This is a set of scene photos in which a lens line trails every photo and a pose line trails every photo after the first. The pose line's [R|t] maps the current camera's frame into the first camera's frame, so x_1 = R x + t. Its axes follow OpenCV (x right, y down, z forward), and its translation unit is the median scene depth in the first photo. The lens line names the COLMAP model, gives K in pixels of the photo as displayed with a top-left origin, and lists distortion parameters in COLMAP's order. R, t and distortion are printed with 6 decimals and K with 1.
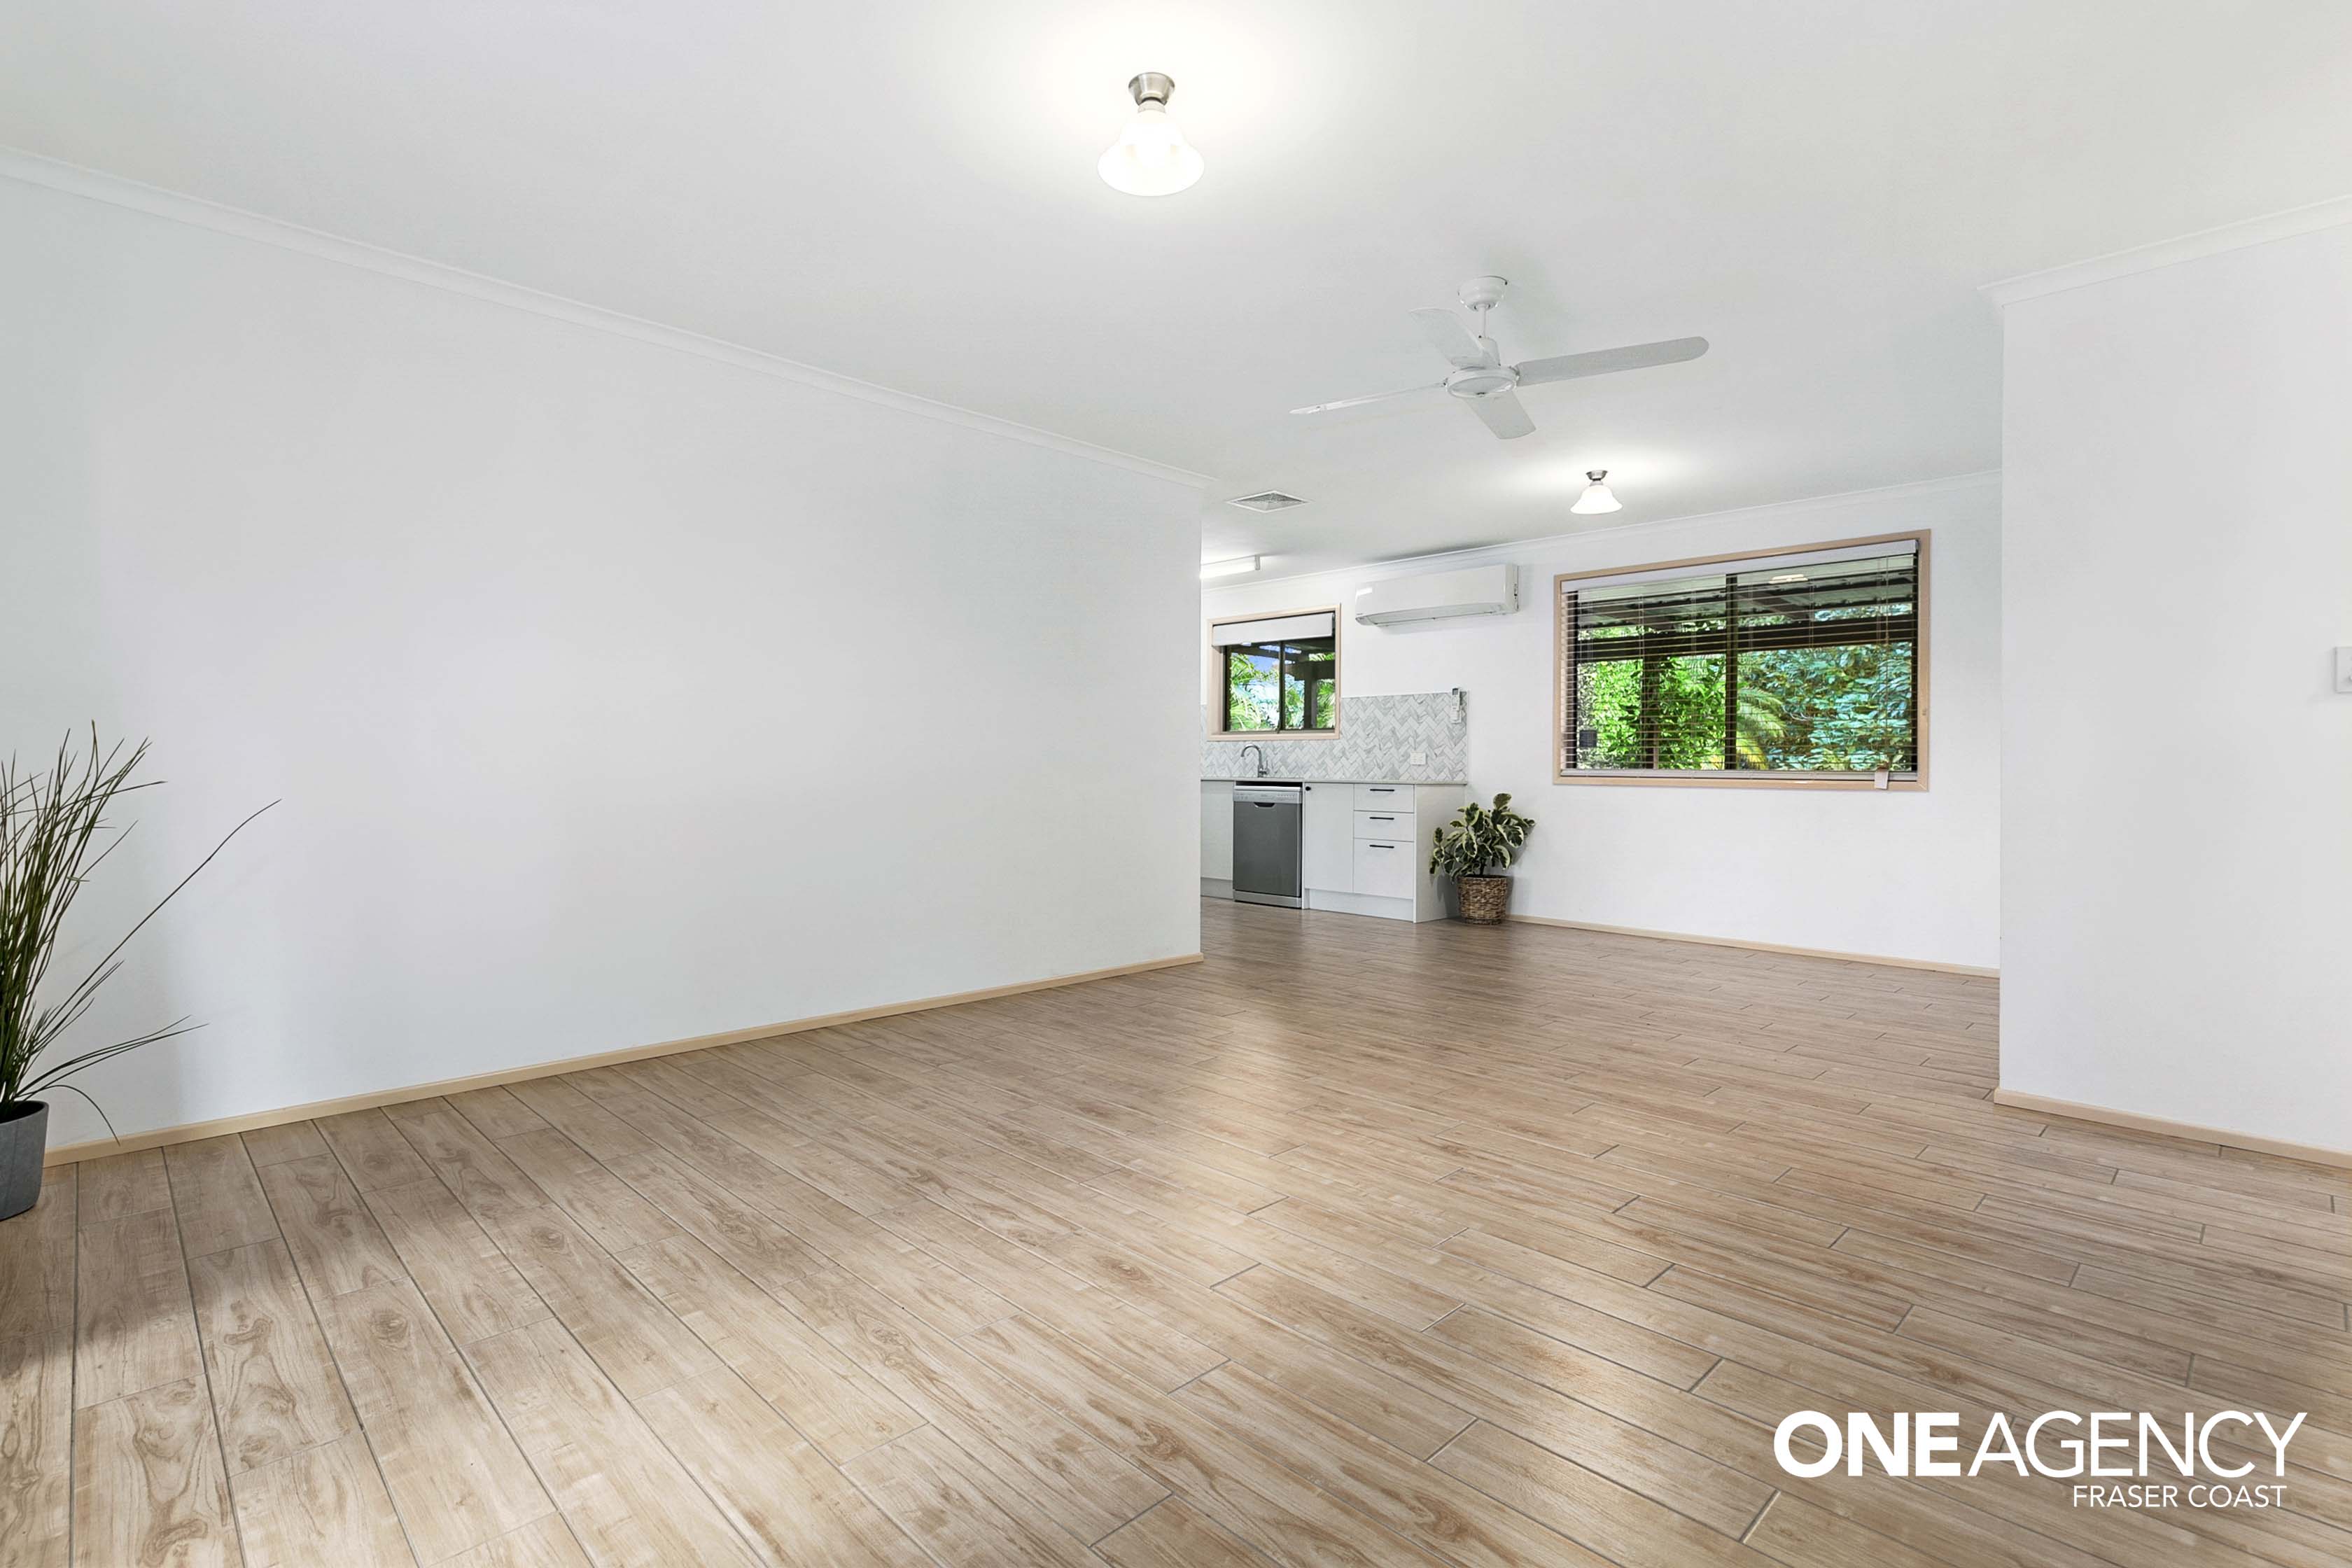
lens RADIAL K [[1065.3, 0, 1154.9], [0, 1065.3, 761.8], [0, 0, 1]] dist [0.015419, -0.001498]
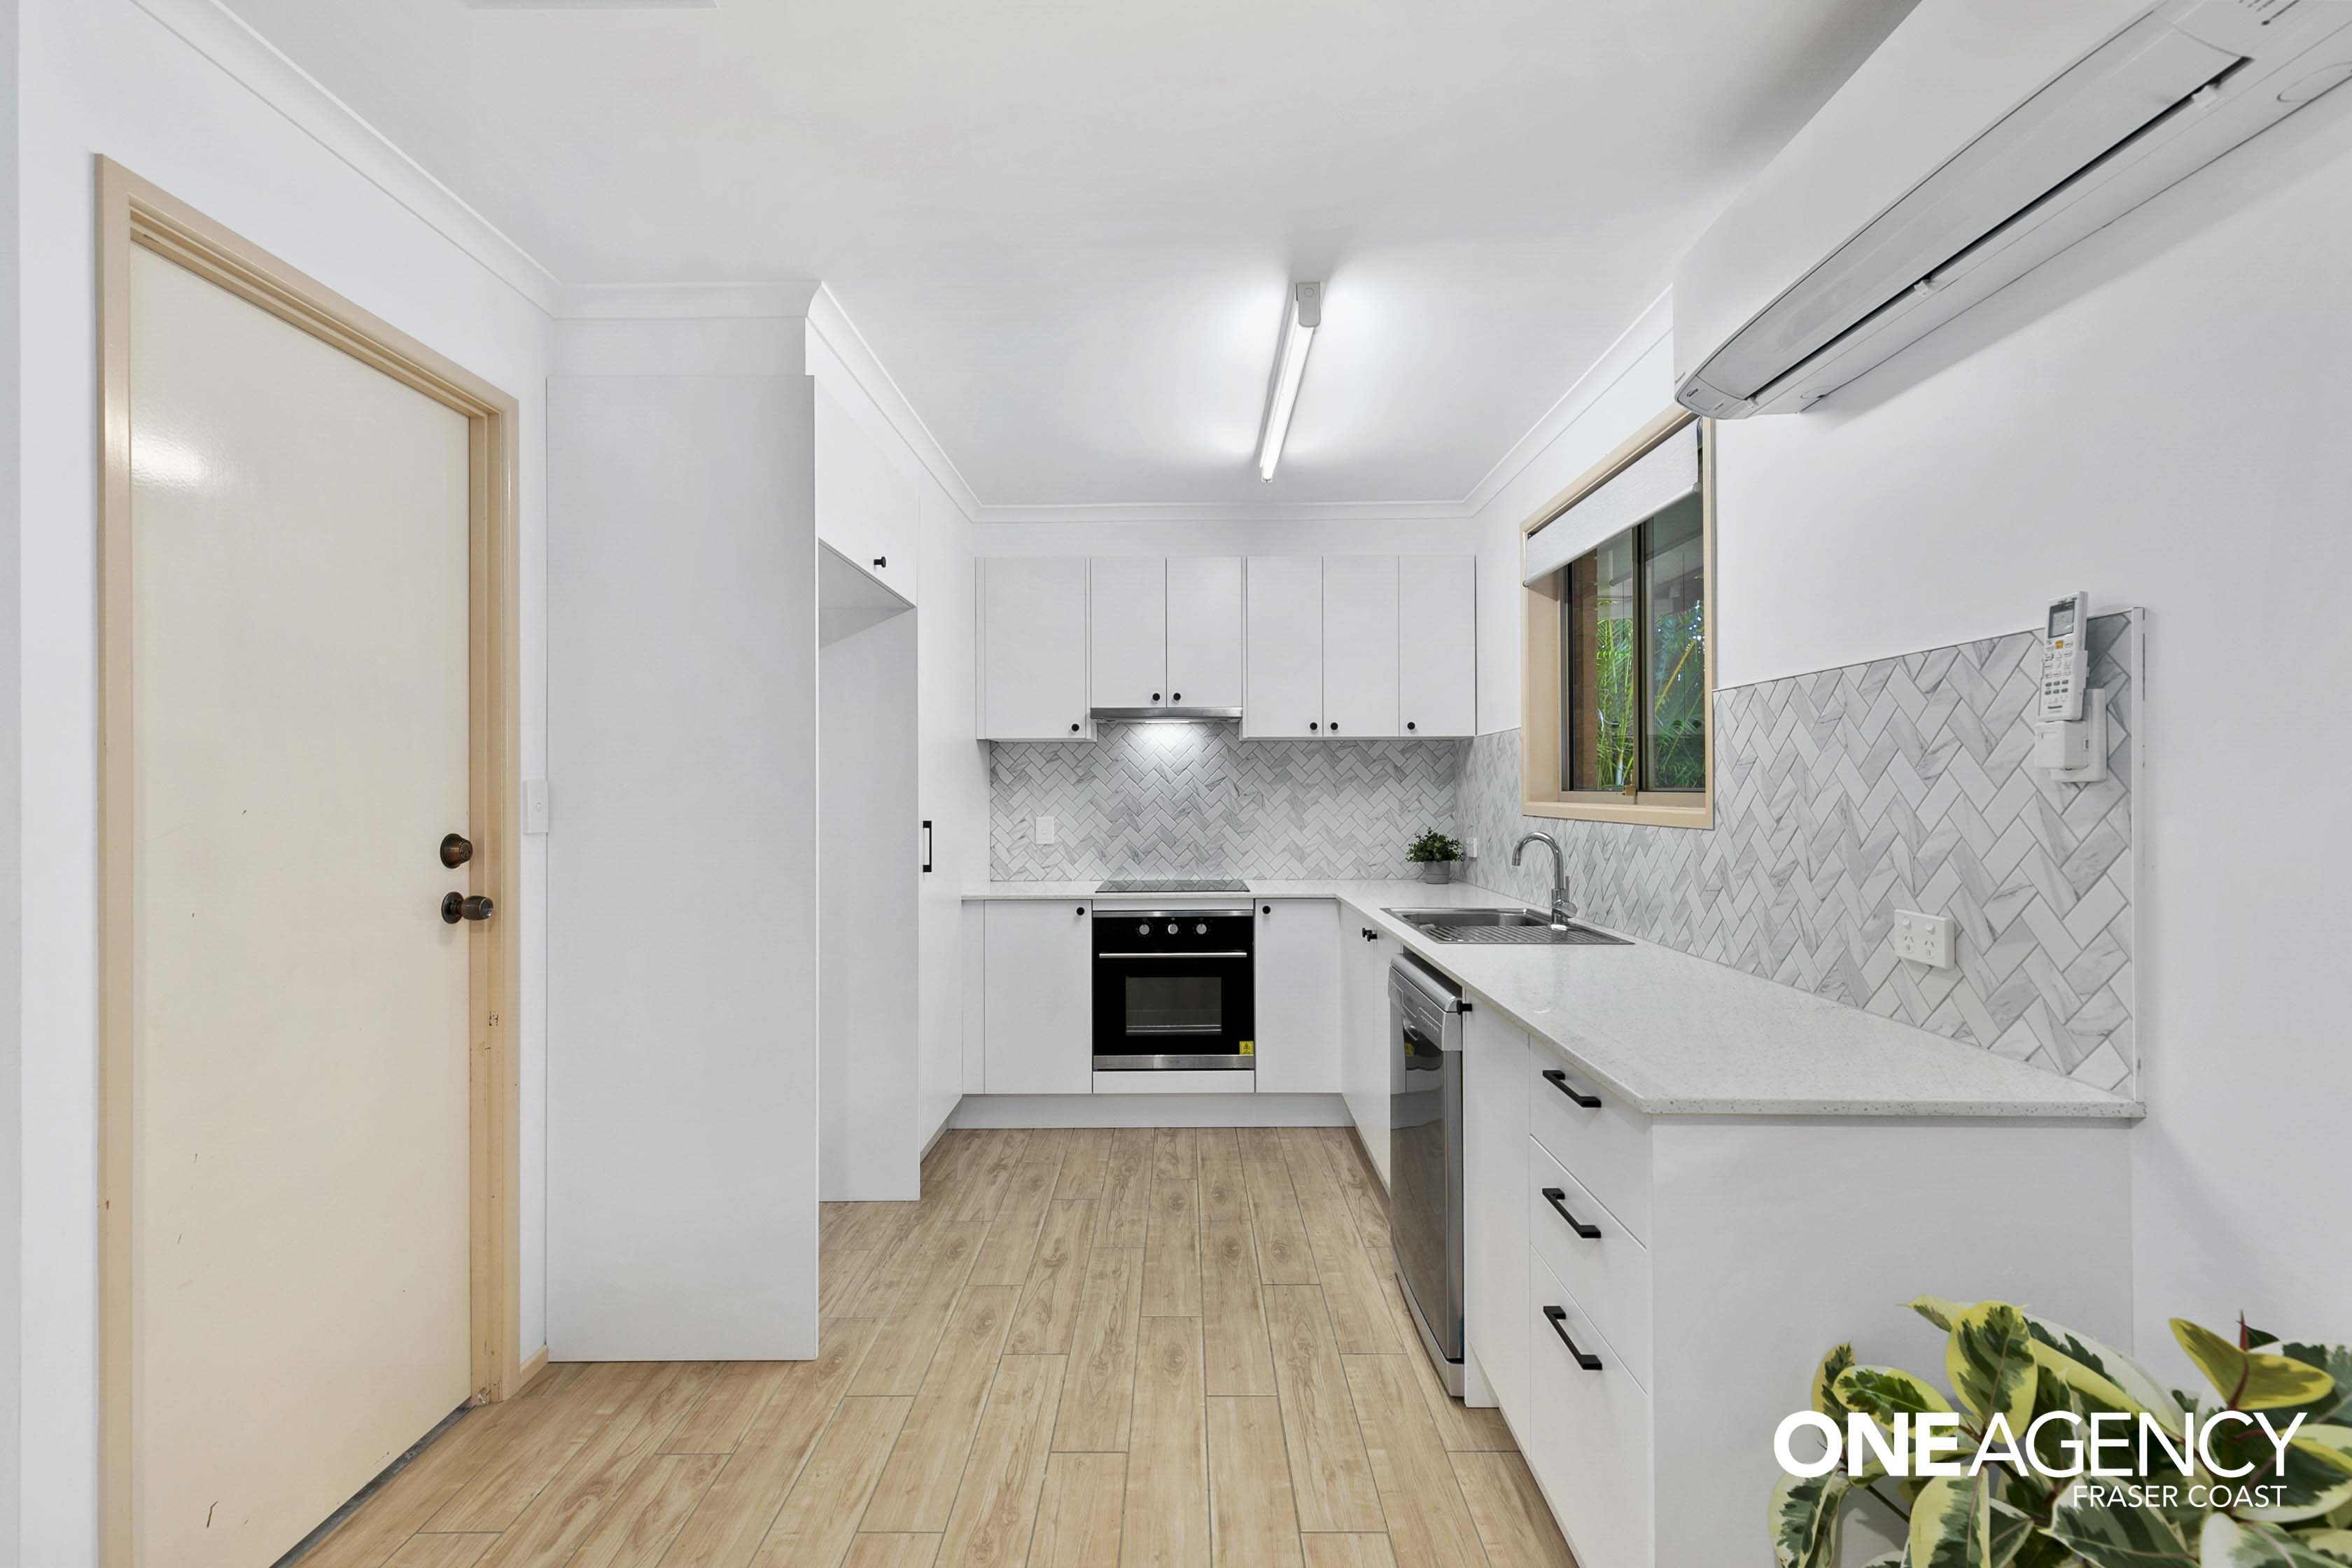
lens RADIAL K [[1065.3, 0, 1174.2], [0, 1065.3, 782.7], [0, 0, 1]] dist [0.015419, -0.001498]
pose [[0.720820, -0.015513, -0.692949, 0.289988], [0.011162, 0.999880, -0.010773, -0.034958], [0.693033, 0.000031, 0.720906, 0.723703]]
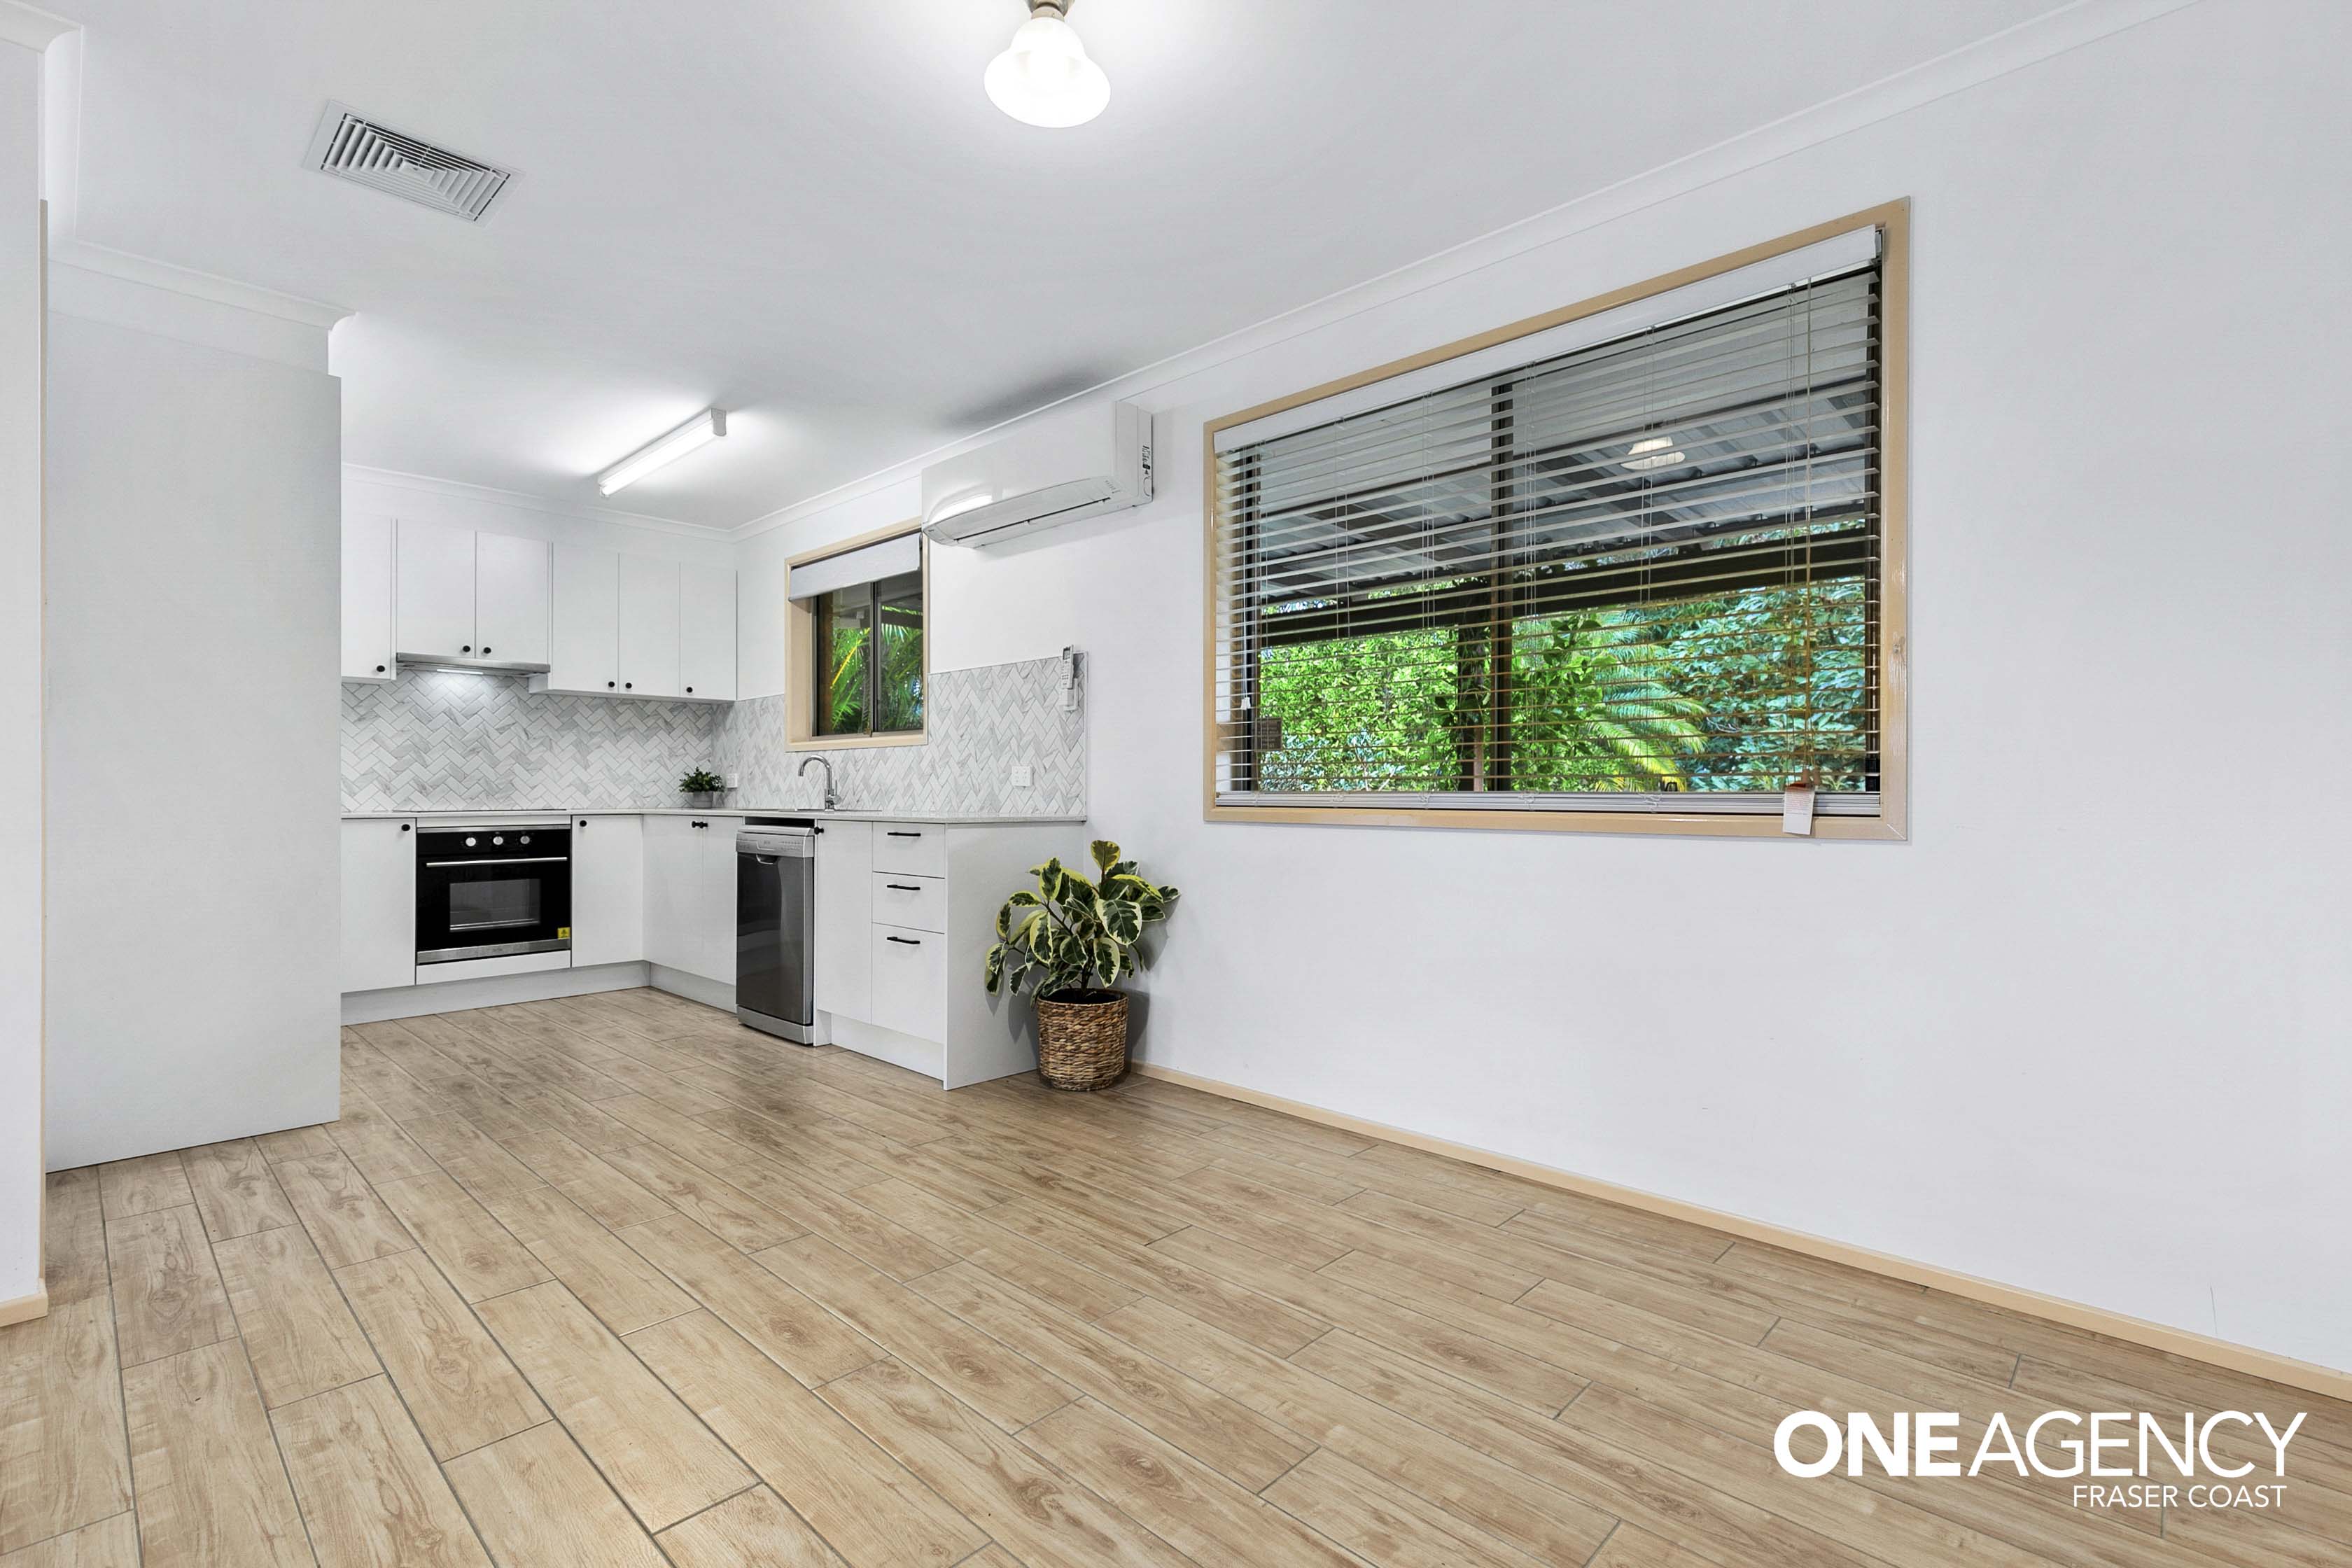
lens RADIAL K [[1065.3, 0, 1175.9], [0, 1065.3, 789.0], [0, 0, 1]] dist [0.015419, -0.001498]
pose [[0.998861, -0.006821, 0.047226, 0.300918], [0.006814, 0.999977, 0.000317, 0.004290], [-0.047227, 0.000005, 0.998884, 0.431069]]
